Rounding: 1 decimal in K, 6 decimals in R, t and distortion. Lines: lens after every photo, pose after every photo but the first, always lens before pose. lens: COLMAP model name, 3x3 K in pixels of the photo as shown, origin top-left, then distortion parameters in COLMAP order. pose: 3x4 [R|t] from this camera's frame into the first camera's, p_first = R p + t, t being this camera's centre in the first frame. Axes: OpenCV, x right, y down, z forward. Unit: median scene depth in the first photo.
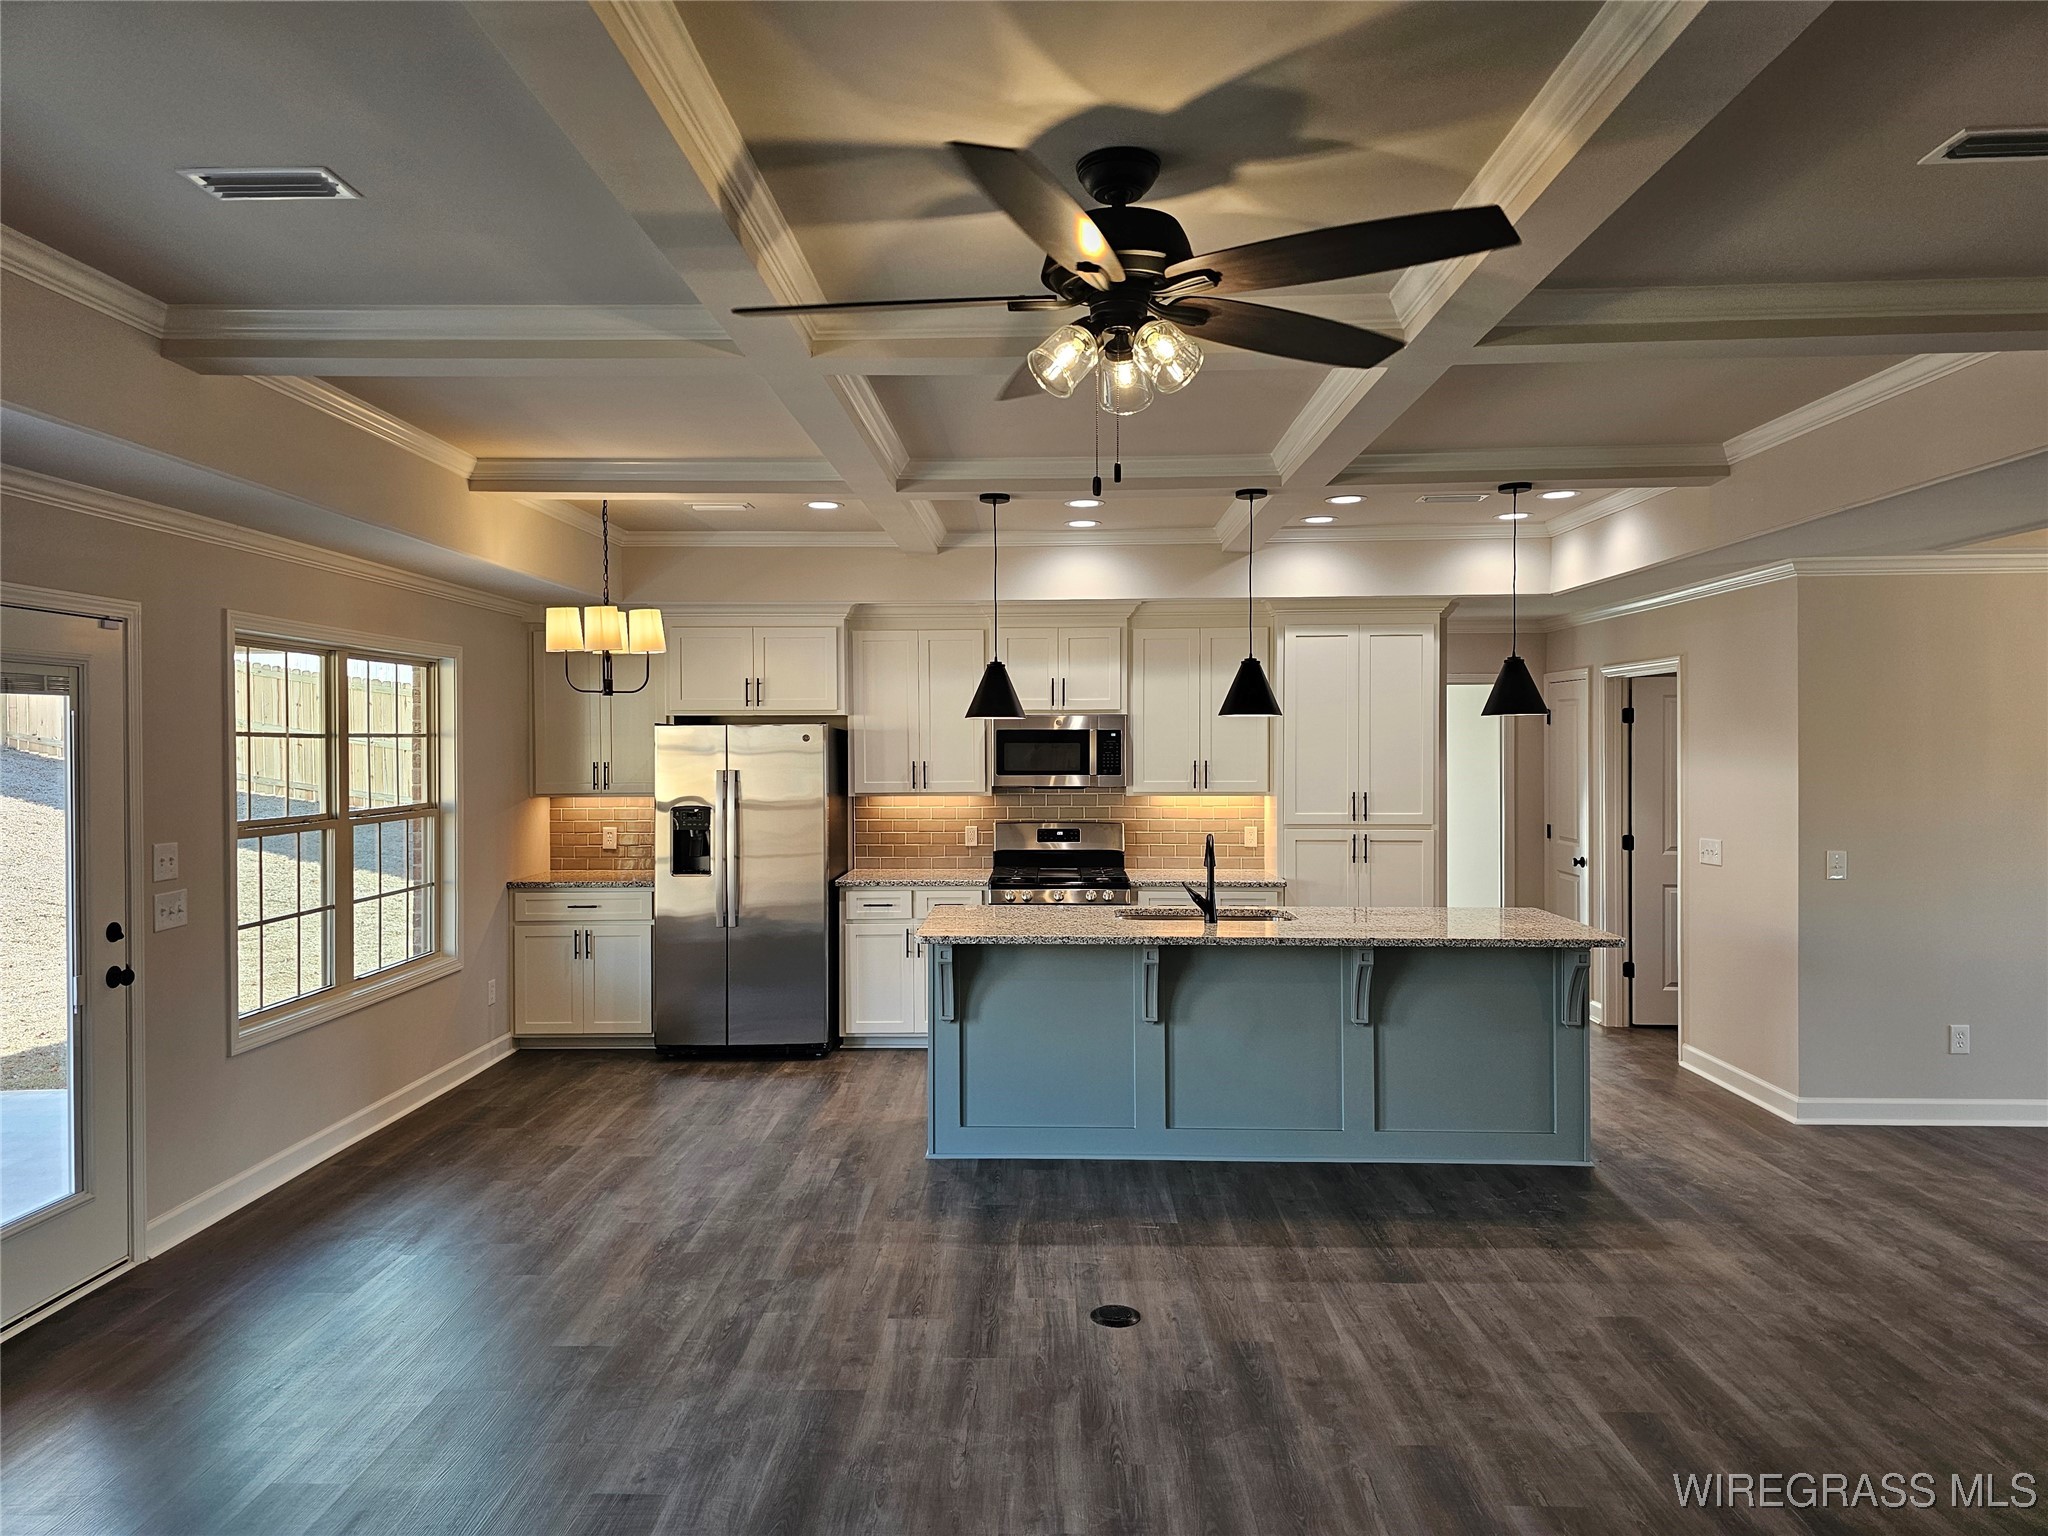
lens RADIAL K [[1360.2, 0, 1011.7], [0, 1360.2, 757.7], [0, 0, 1]] dist [0.115206, -0.112752]
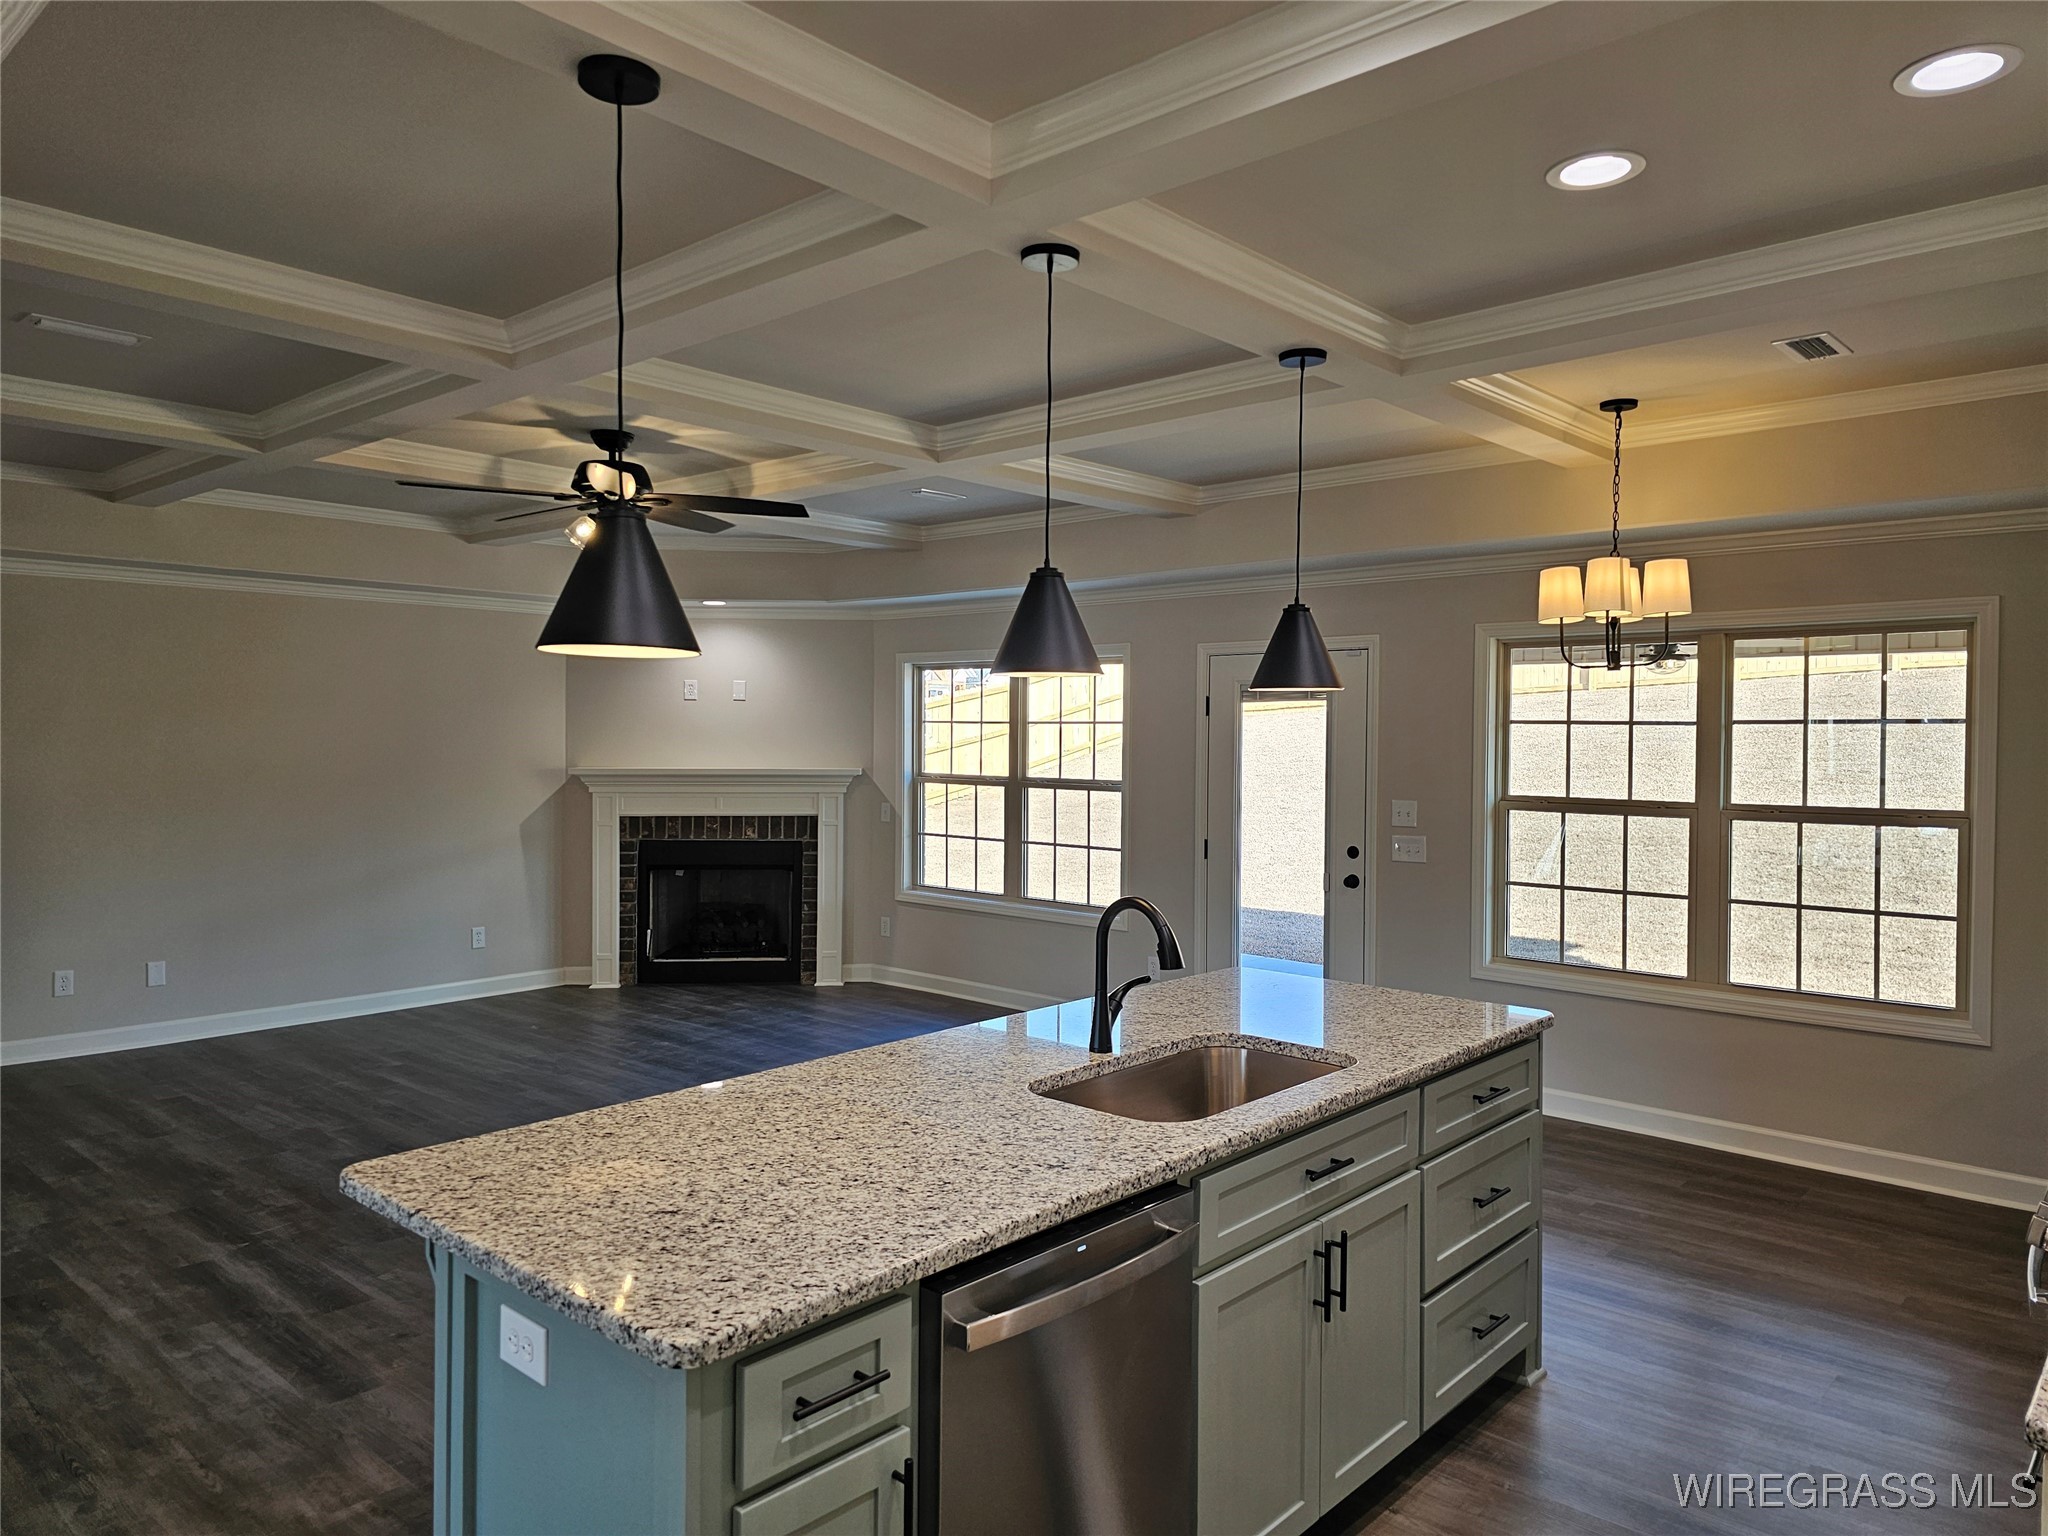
lens RADIAL K [[1365.9, 0, 1029.3], [0, 1365.9, 765.0], [0, 0, 1]] dist [0.083904, -0.092345]
pose [[-0.648343, 0.016110, -0.761178, 0.442442], [-0.011604, 0.999451, 0.031037, -0.008648], [0.761260, 0.028955, -0.647800, 1.013143]]
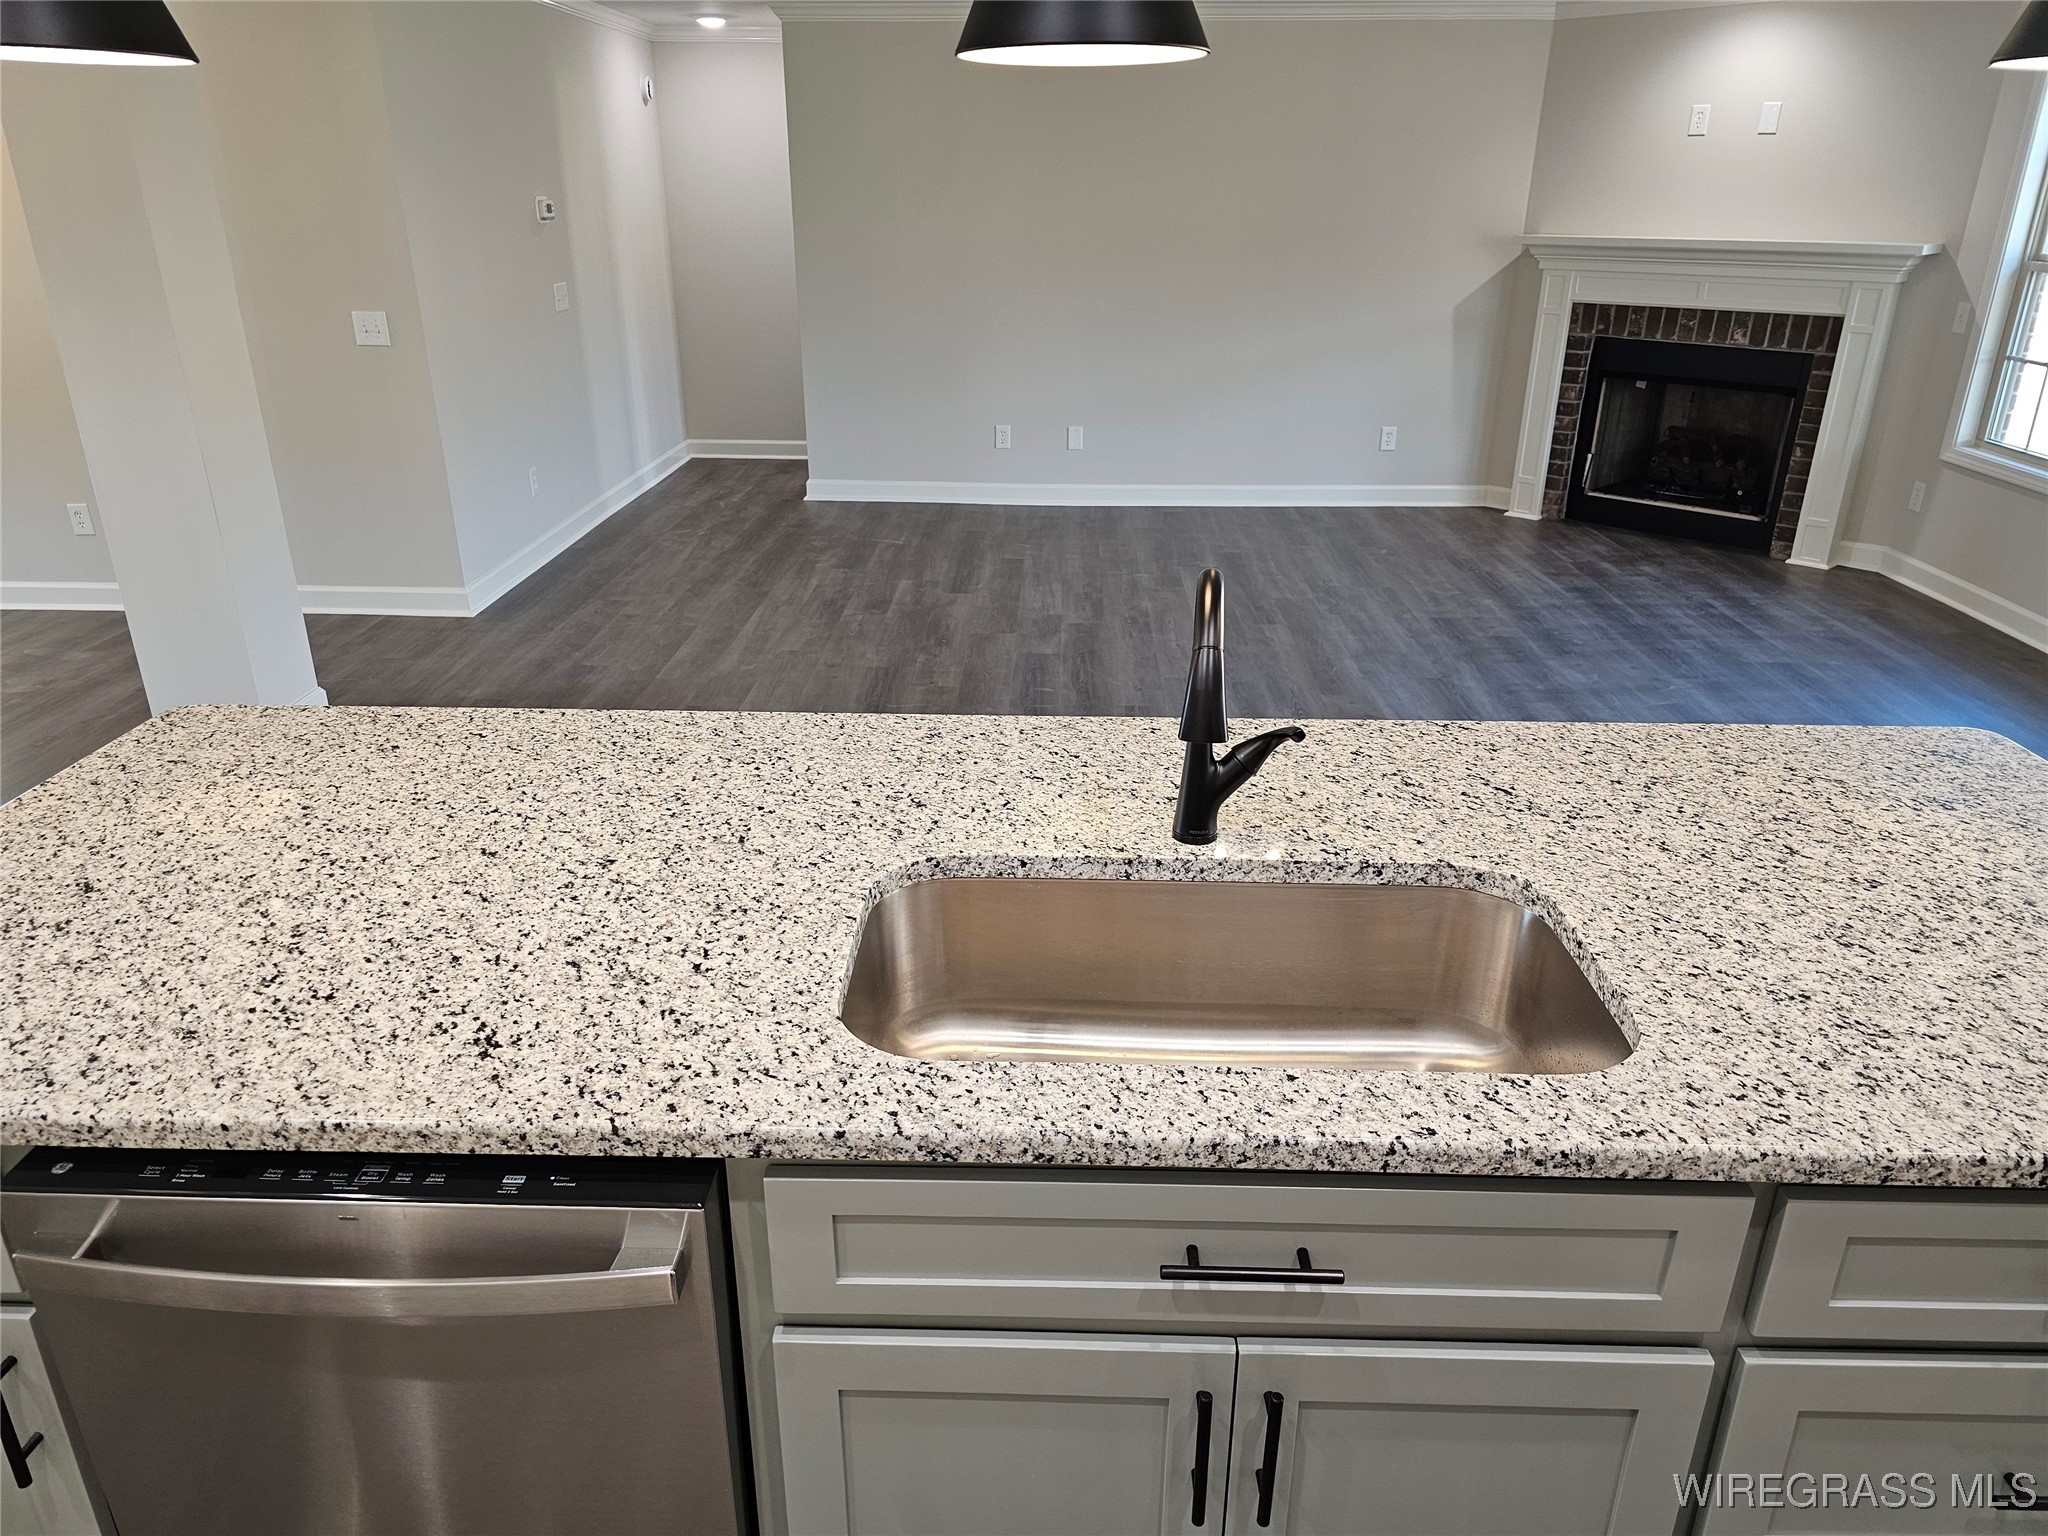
lens RADIAL K [[1382.8, 0, 1018.8], [0, 1382.8, 762.7], [0, 0, 1]] dist [0.039666, -0.038691]
pose [[-0.999994, 0.000361, 0.003586, 0.138417], [0.001742, 0.919356, 0.393423, -0.008644], [-0.003155, 0.393427, -0.919351, 0.964837]]
